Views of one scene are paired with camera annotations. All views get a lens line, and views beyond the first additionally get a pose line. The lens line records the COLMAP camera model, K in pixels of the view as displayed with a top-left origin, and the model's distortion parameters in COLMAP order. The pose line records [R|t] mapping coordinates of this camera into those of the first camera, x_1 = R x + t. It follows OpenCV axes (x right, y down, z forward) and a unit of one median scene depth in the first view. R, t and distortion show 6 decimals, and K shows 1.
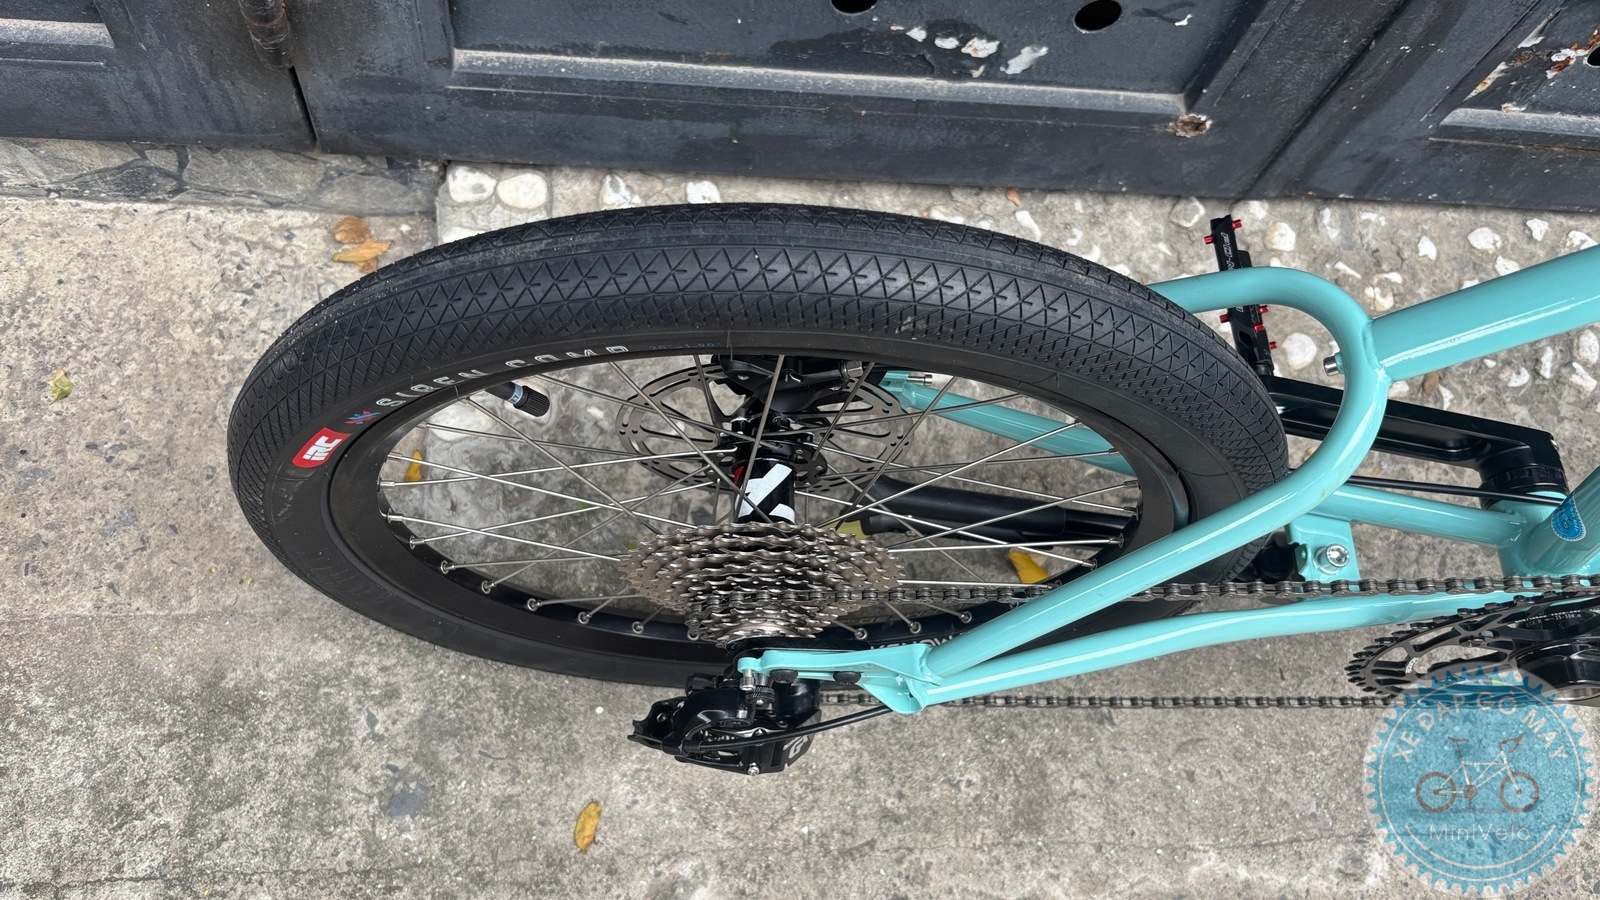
lens RADIAL K [[1219.2, 0, 784.2], [0, 1219.2, 472.1], [0, 0, 1]] dist [0.017483, -0.041284]
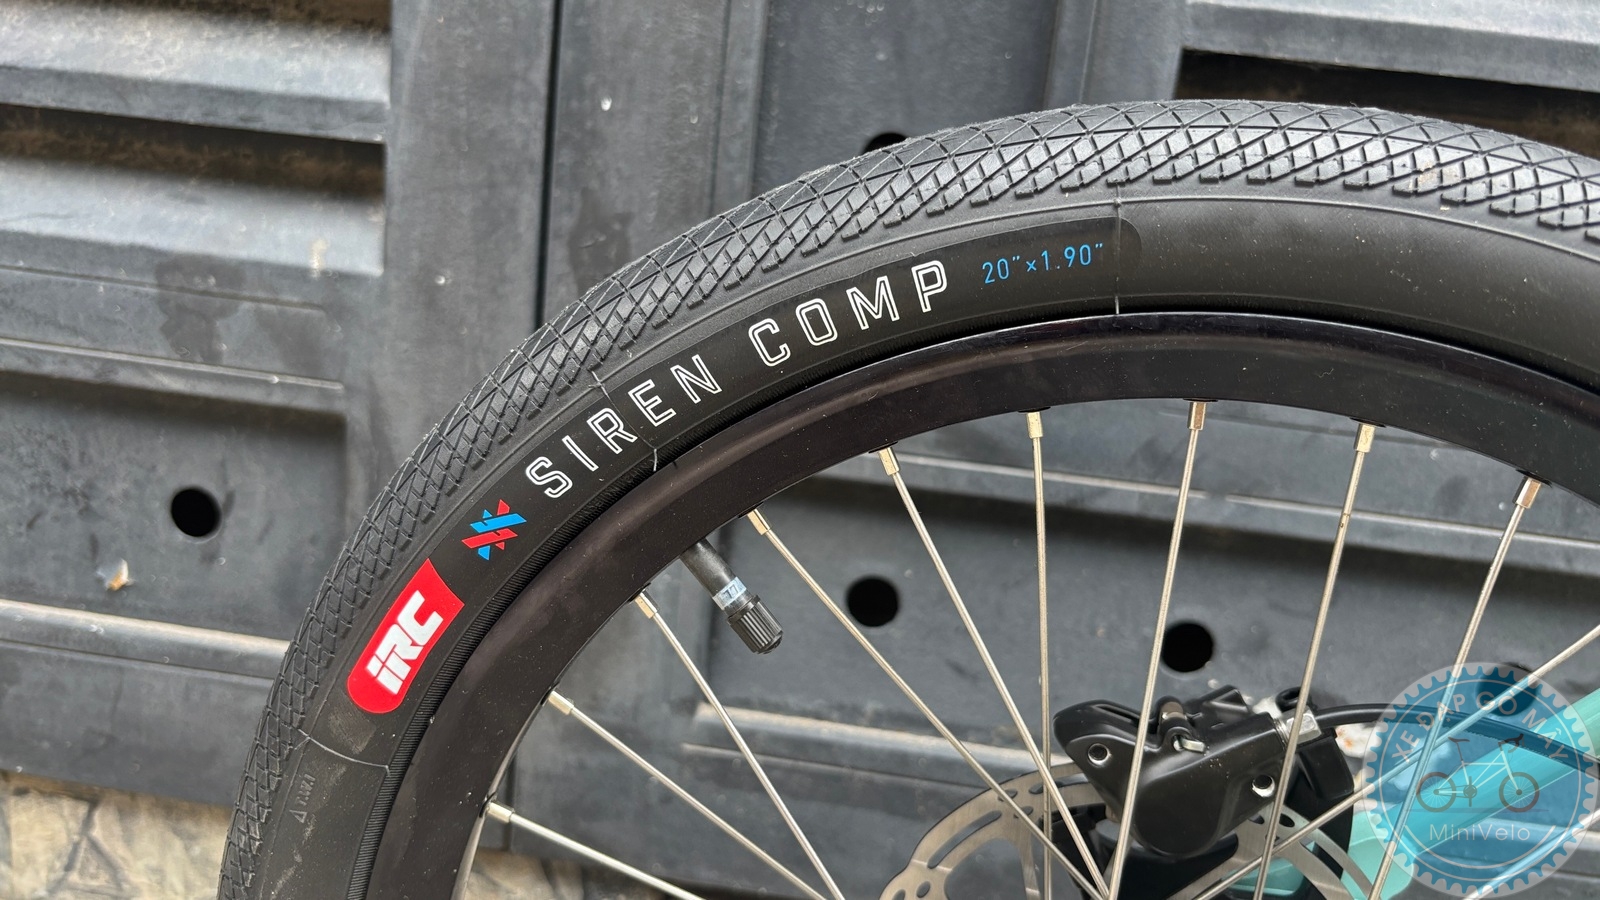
lens RADIAL K [[1219.2, 0, 789.9], [0, 1219.2, 453.4], [0, 0, 1]] dist [0.017483, -0.041284]
pose [[0.984465, -0.021870, -0.174214, -0.050757], [-0.134365, 0.544872, -0.827684, 0.226135], [0.113025, 0.838234, 0.533469, 0.358462]]
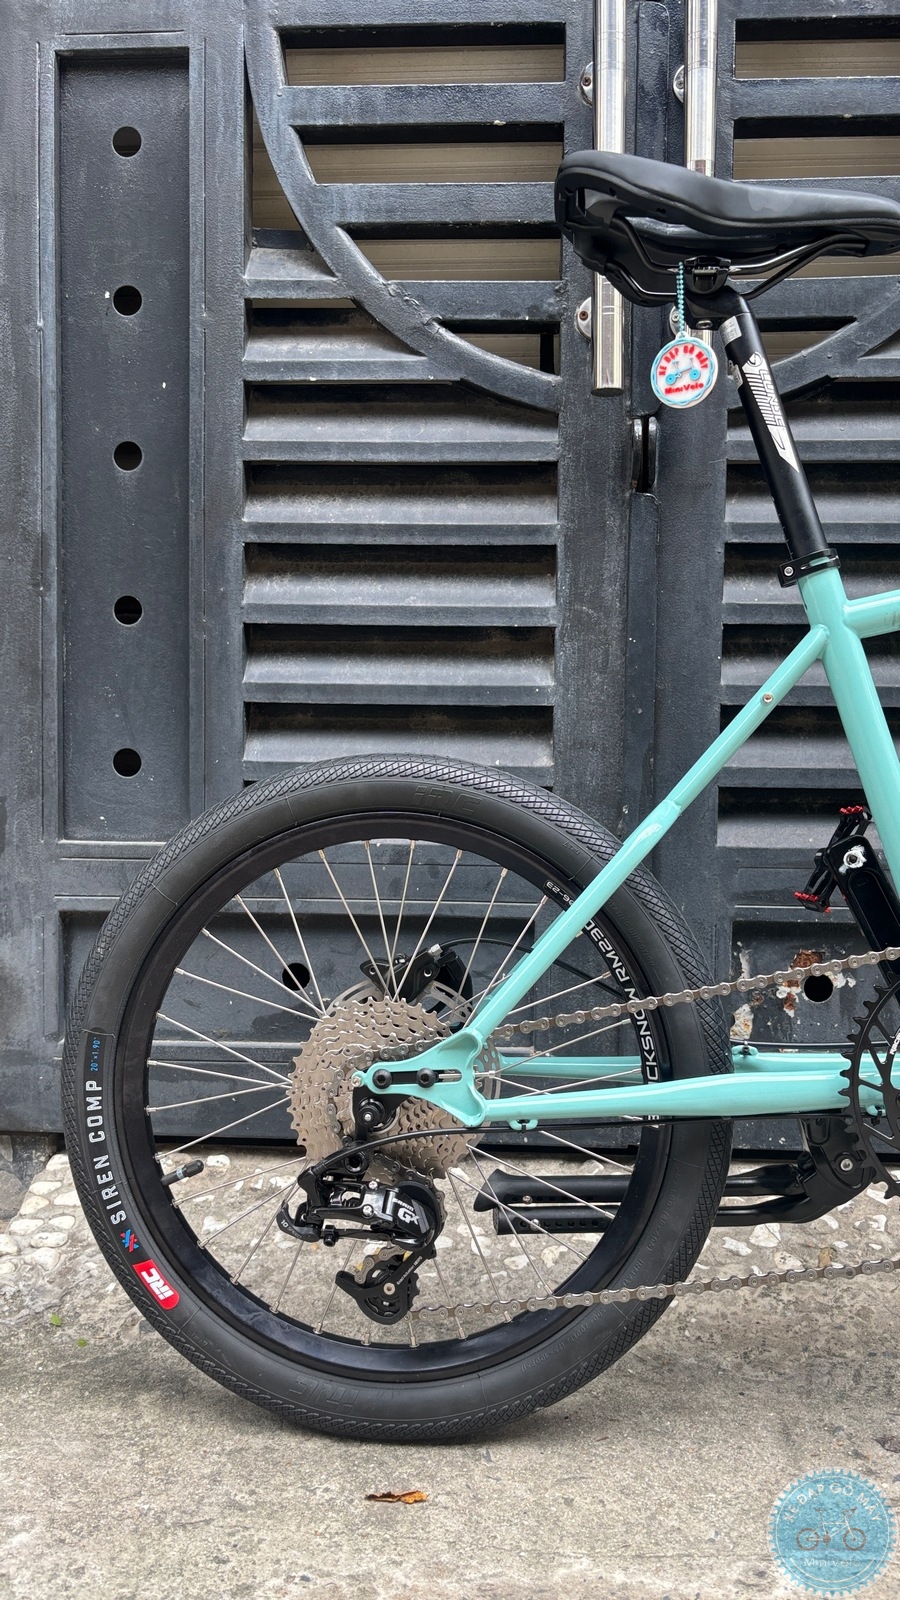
lens RADIAL K [[1219.2, 0, 448.7], [0, 1219.2, 806.1], [0, 0, 1]] dist [0.017483, -0.041284]
pose [[0.982138, -0.143313, -0.121926, 0.439172], [-0.052965, 0.411220, -0.909996, 0.901581], [0.180553, 0.900200, 0.396284, 0.128422]]
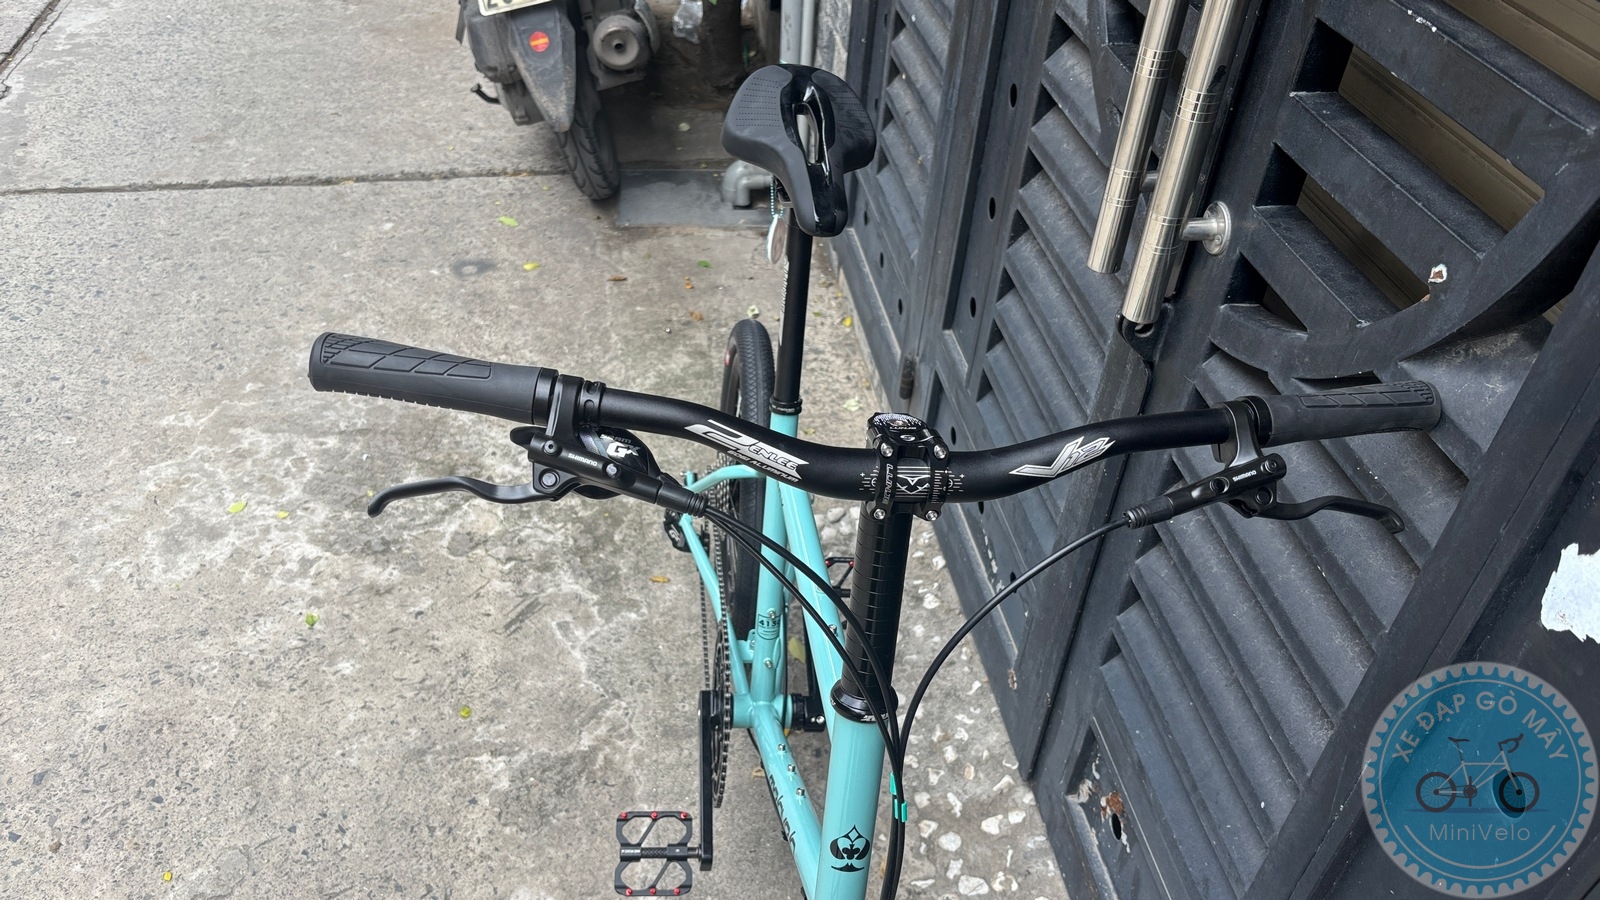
lens RADIAL K [[1219.2, 0, 778.6], [0, 1219.2, 449.6], [0, 0, 1]] dist [0.017483, -0.041284]
pose [[0.091333, 0.501965, -0.860052, 1.709979], [-0.936634, 0.336612, 0.096997, -0.243612], [0.338193, 0.796695, 0.500902, -0.336709]]
